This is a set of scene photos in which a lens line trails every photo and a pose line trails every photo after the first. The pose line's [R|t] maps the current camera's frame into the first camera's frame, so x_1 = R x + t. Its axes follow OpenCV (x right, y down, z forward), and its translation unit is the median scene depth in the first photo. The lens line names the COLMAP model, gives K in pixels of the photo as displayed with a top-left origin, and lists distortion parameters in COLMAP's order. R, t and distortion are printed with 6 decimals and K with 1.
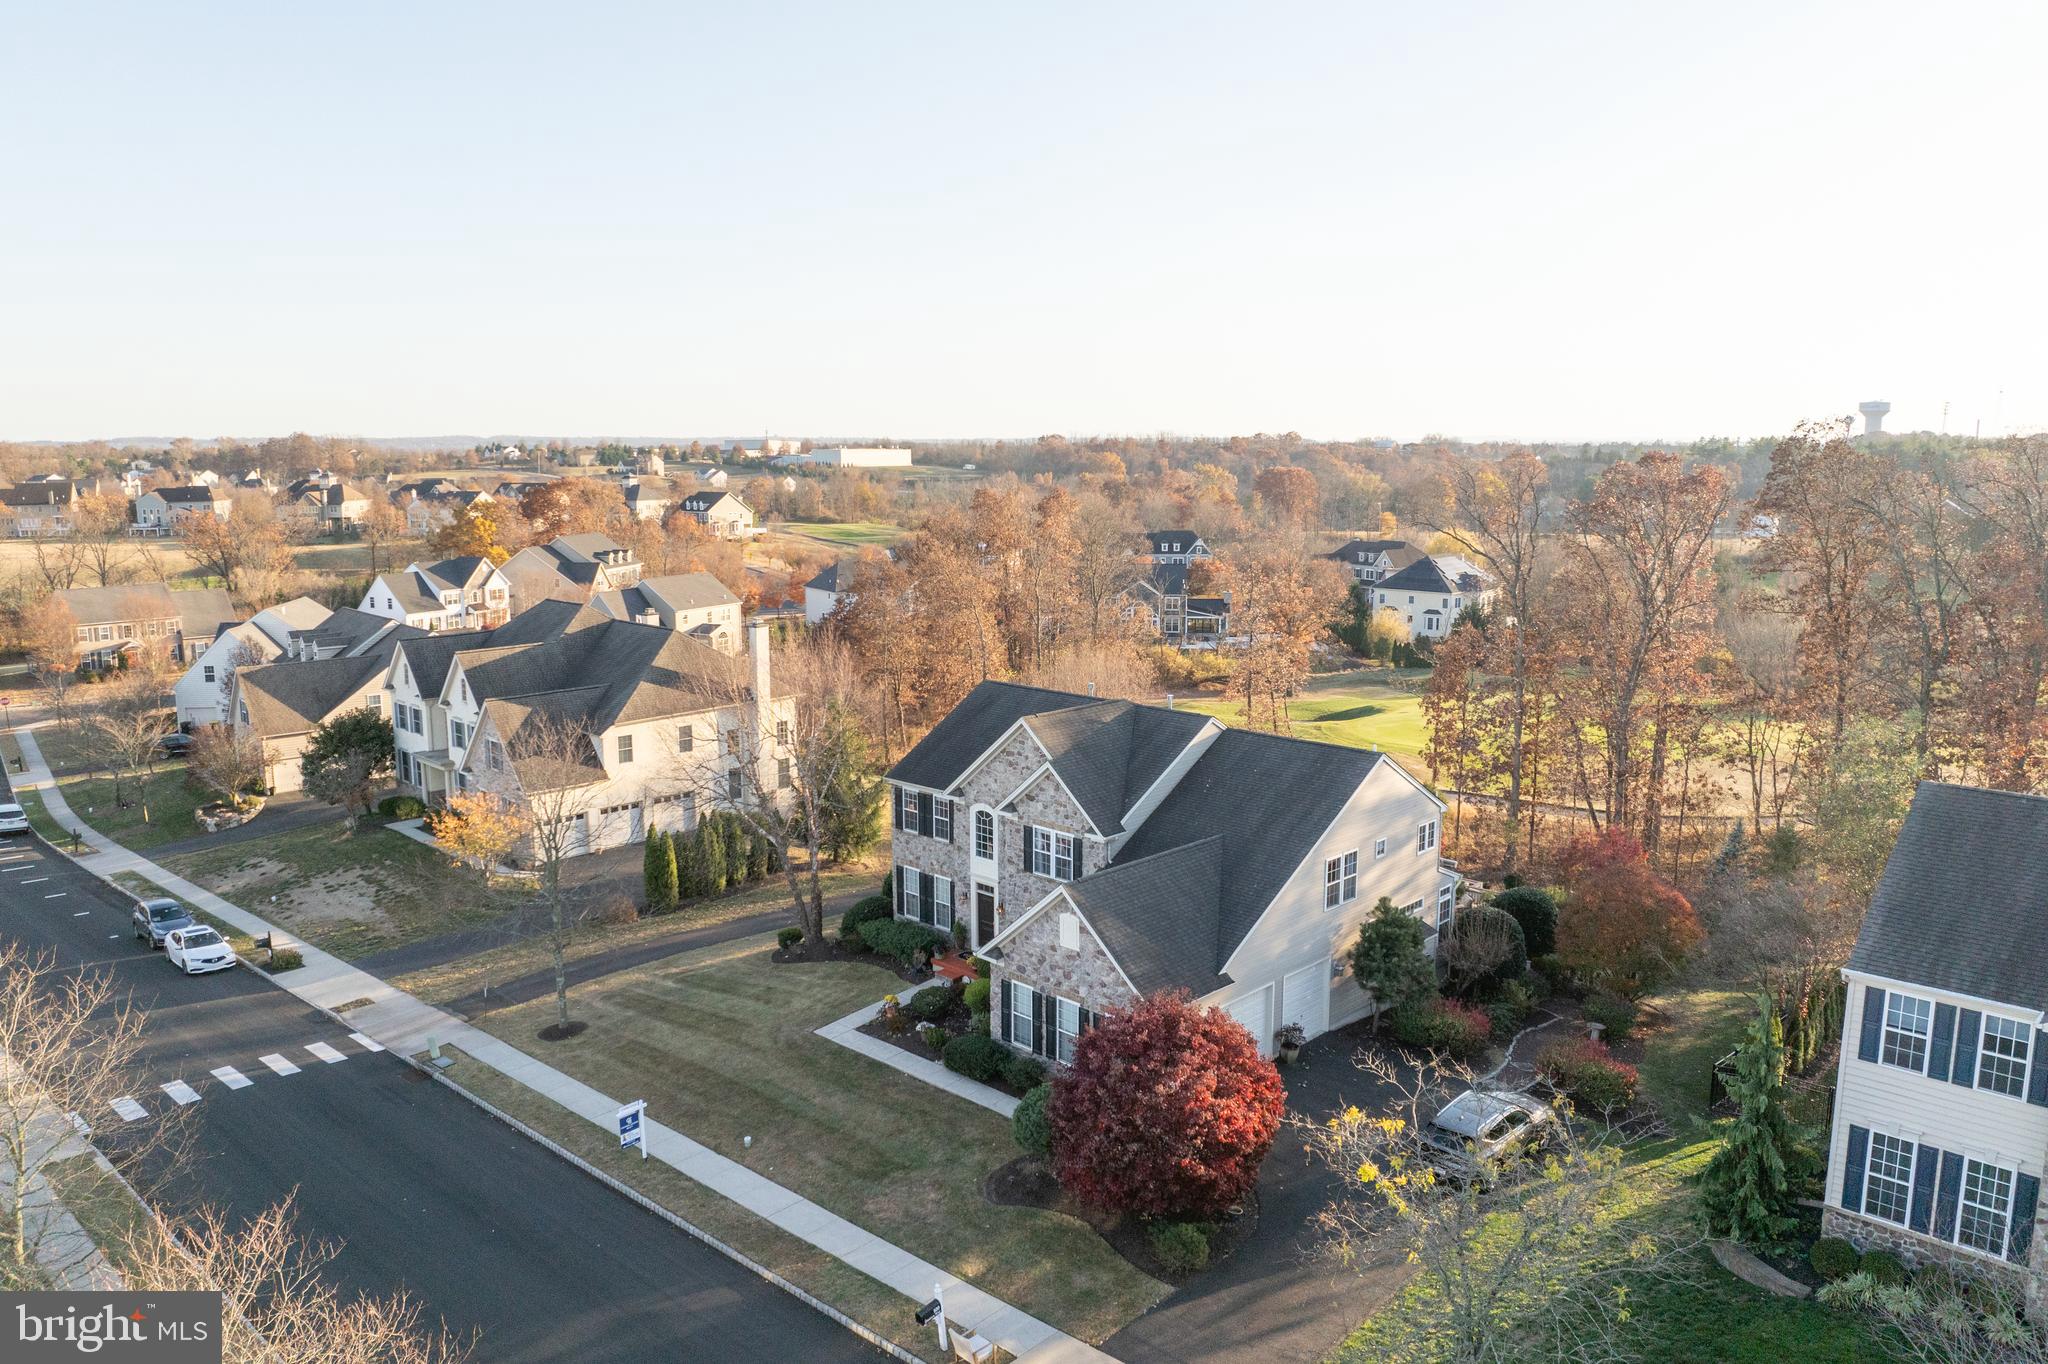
lens RADIAL K [[1443.4, 0, 1024.0], [0, 1443.4, 682.0], [0, 0, 1]] dist [-0.054908, 0.030679]
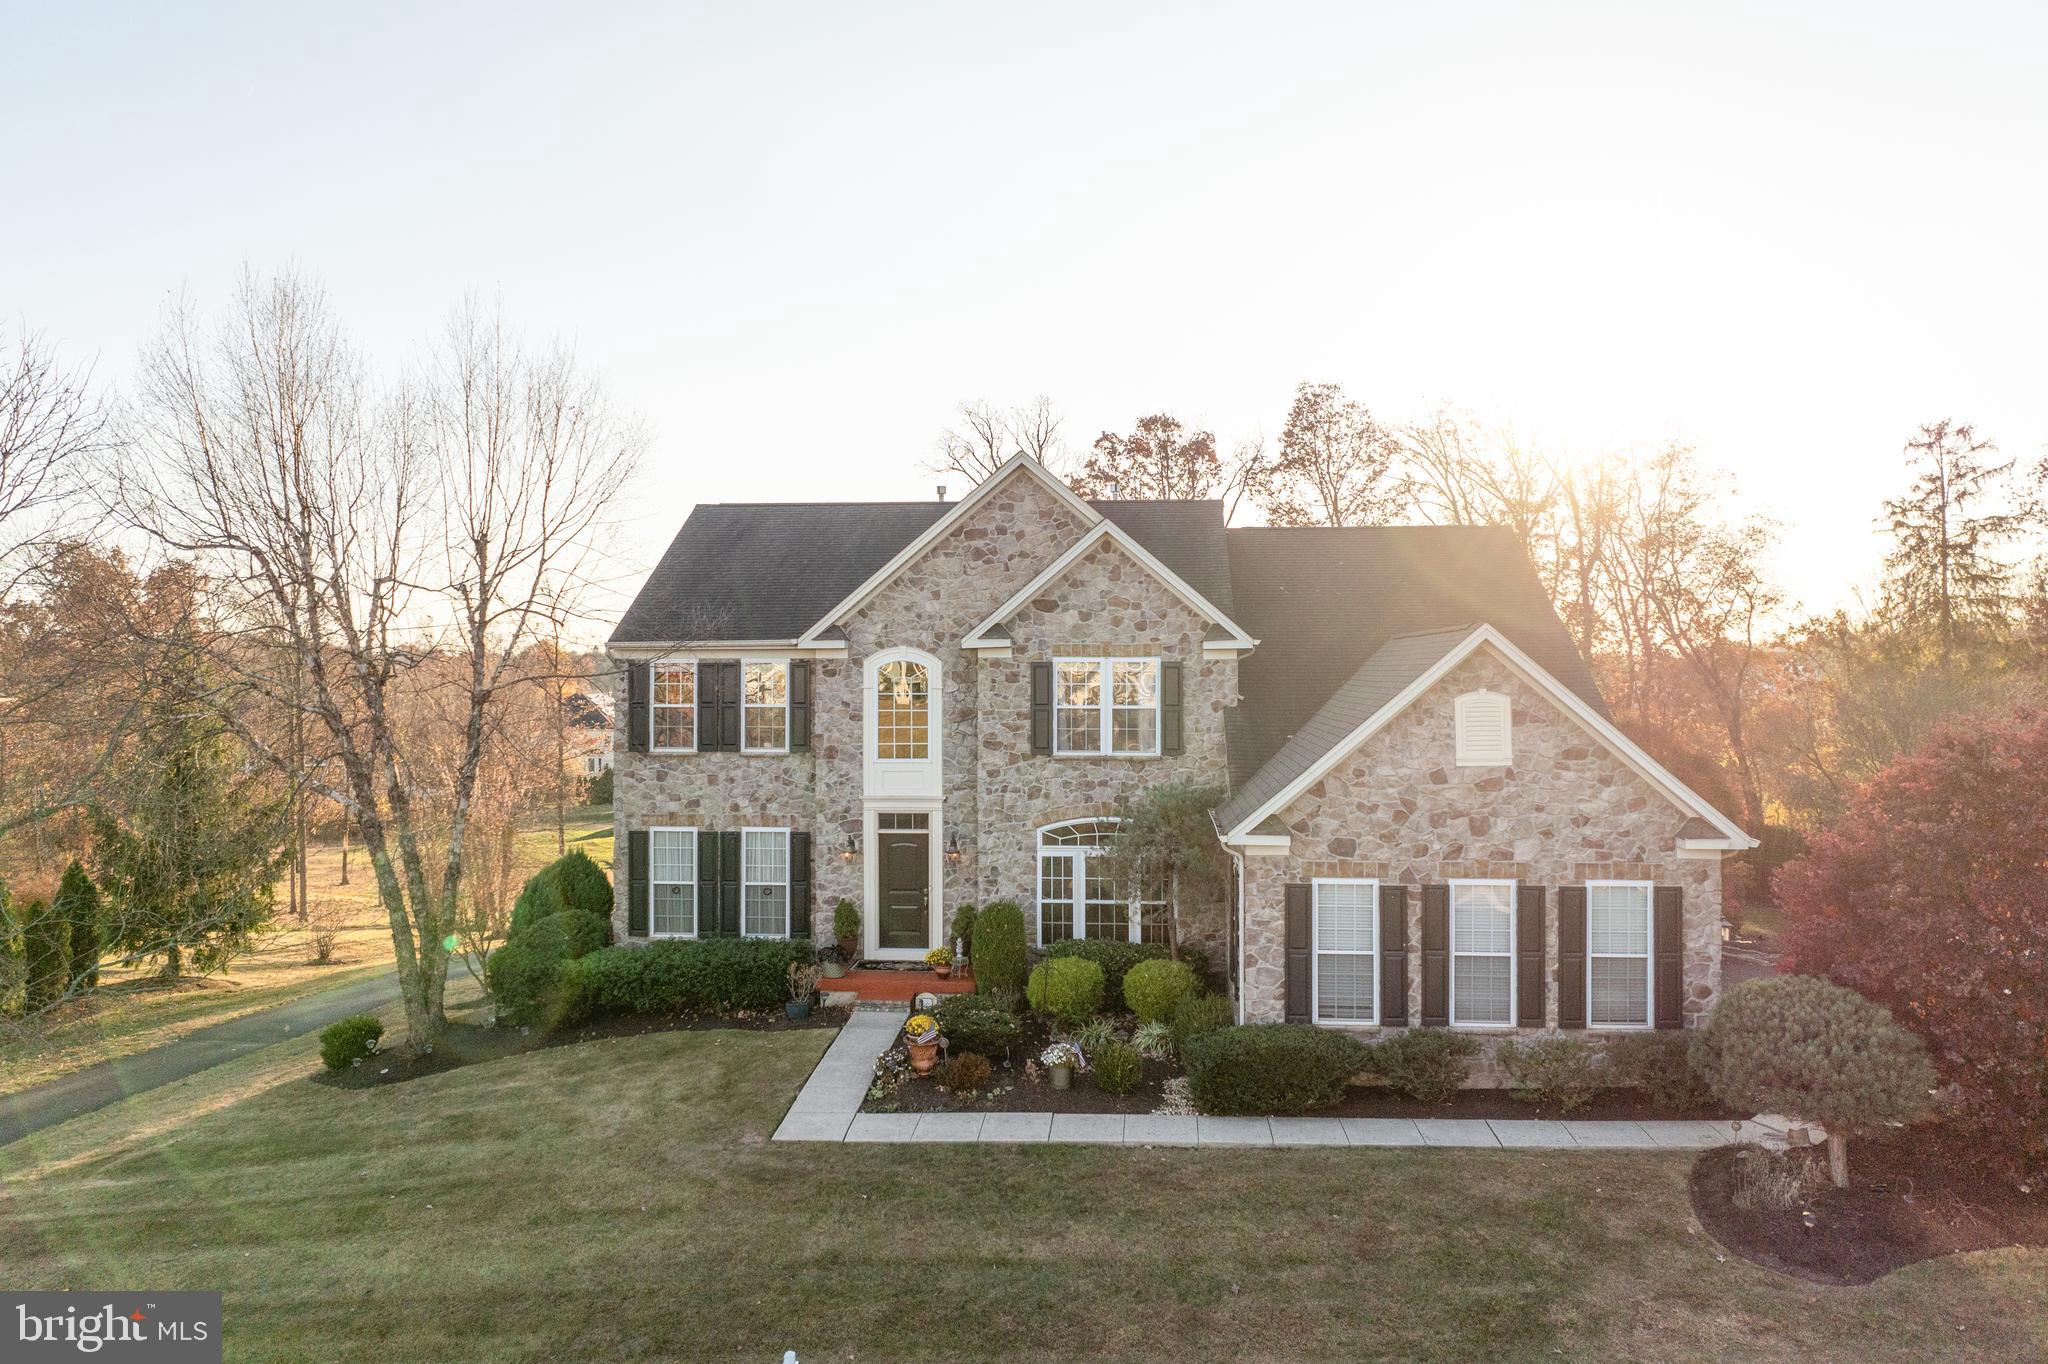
lens RADIAL K [[1443.4, 0, 1024.0], [0, 1443.4, 682.0], [0, 0, 1]] dist [-0.054908, 0.030679]
pose [[0.770901, -0.002242, 0.636951, -0.328121], [0.102663, 0.987356, -0.120778, 0.167946], [-0.628627, 0.158500, 0.761384, 0.614737]]
